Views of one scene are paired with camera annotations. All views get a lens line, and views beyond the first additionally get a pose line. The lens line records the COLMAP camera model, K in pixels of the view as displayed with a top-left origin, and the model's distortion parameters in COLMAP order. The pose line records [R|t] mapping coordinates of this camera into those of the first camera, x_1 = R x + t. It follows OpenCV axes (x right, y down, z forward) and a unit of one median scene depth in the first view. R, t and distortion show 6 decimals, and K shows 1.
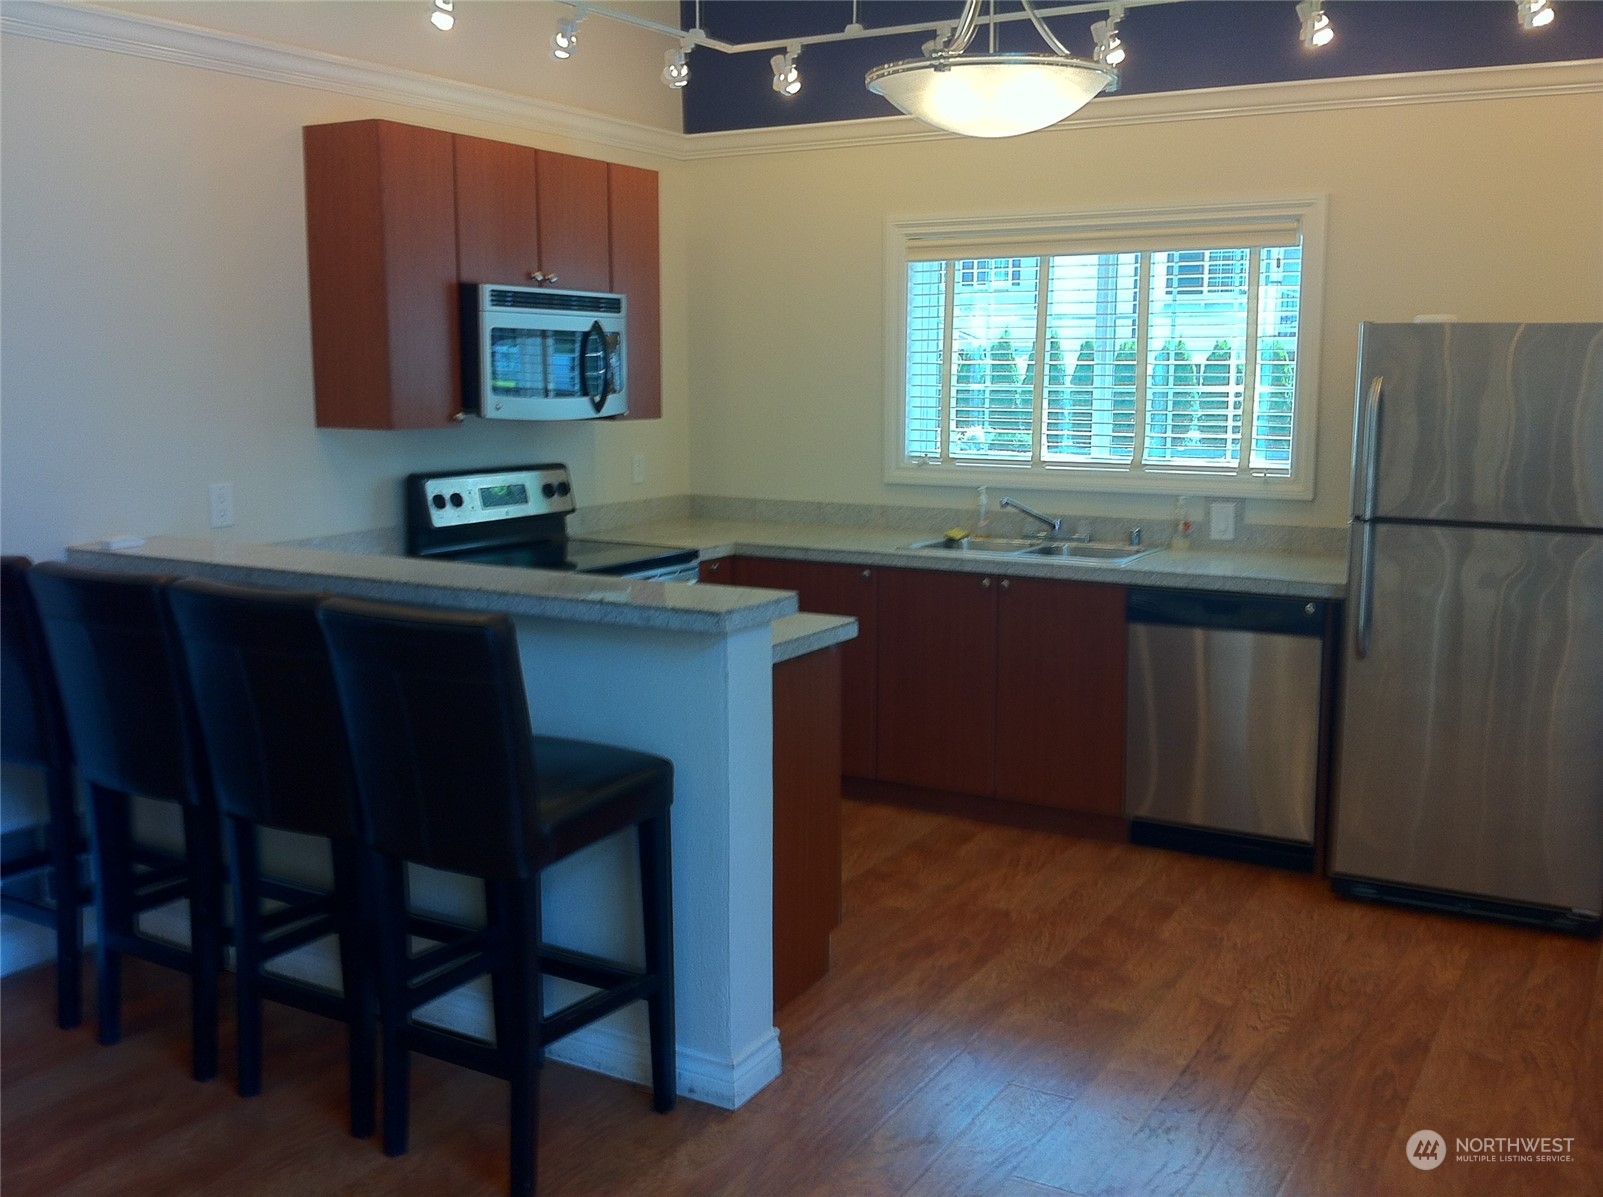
lens RADIAL K [[1560.9, 0, 803.3], [0, 1560.9, 606.5], [0, 0, 1]] dist [-0.006170, 0.000000]
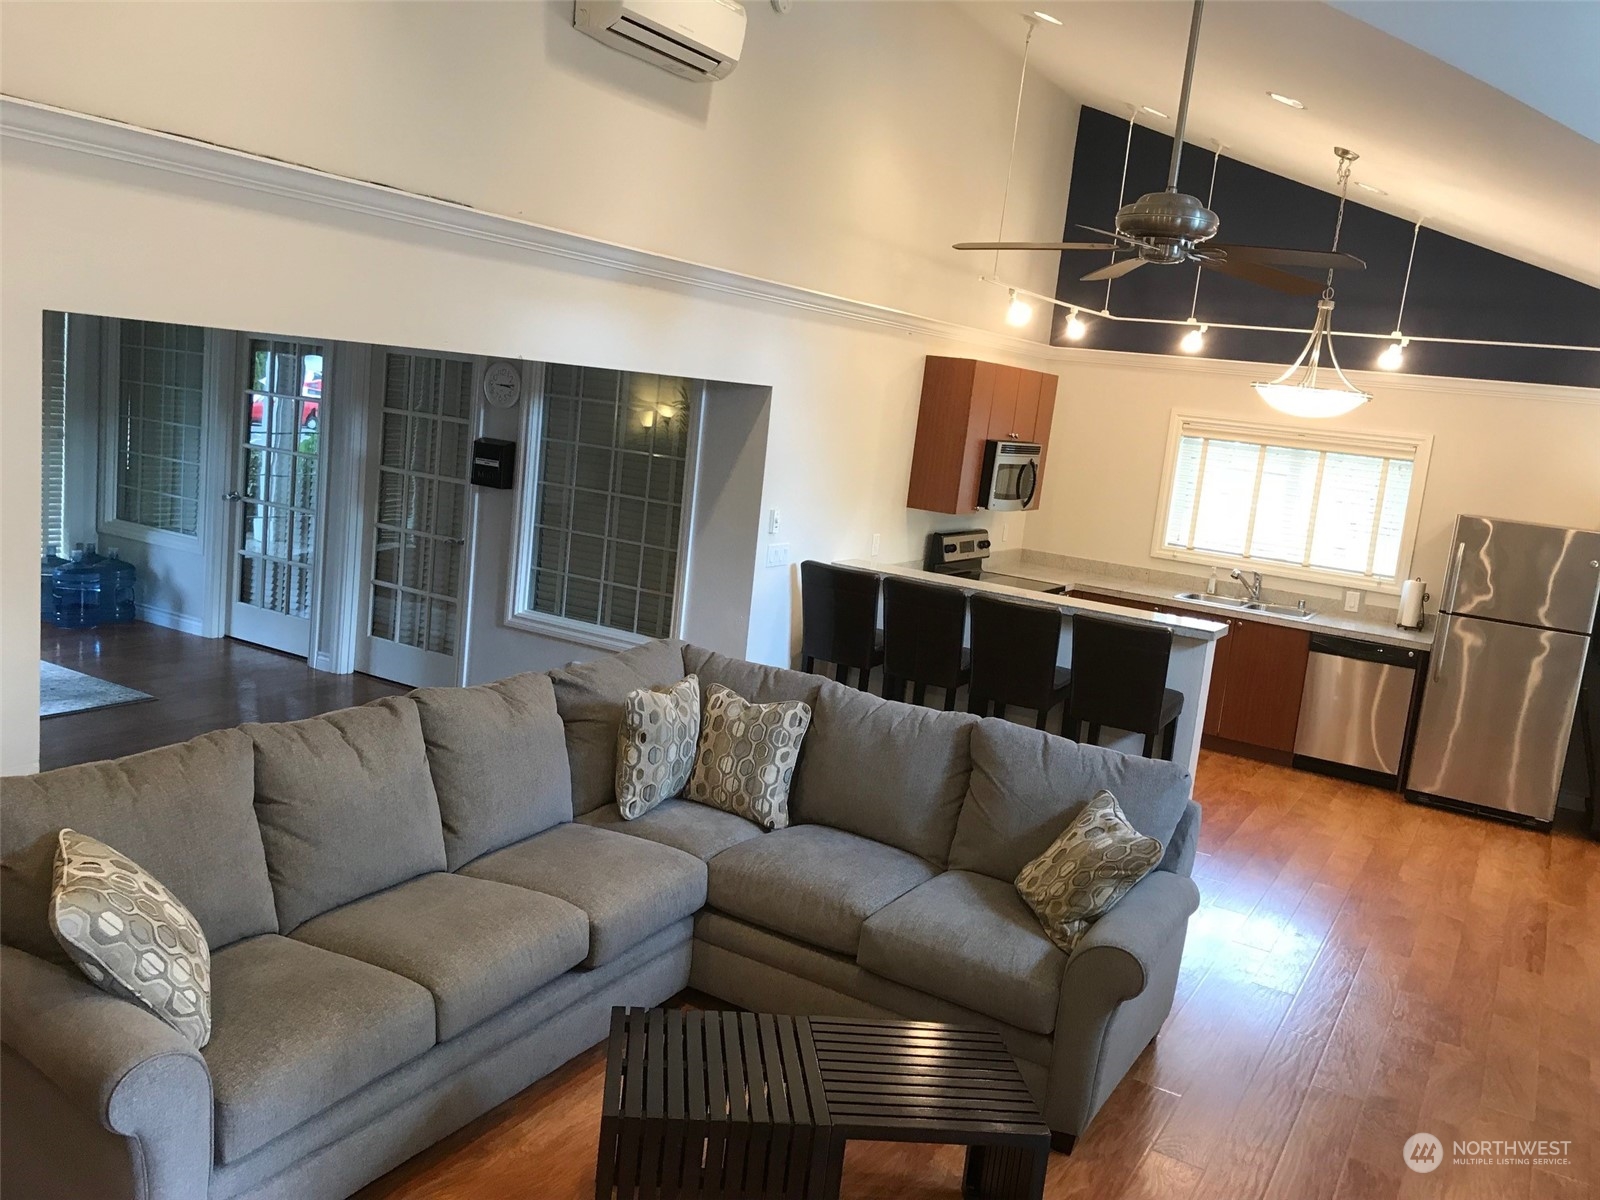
lens RADIAL K [[1298.1, 0, 798.1], [0, 1298.1, 589.3], [0, 0, 1]] dist [0.010164, 0.011946]
pose [[0.994446, 0.104897, 0.008640, -0.425310], [-0.104883, 0.994482, -0.002010, 0.004091], [-0.008803, 0.001093, 0.999961, -0.577664]]
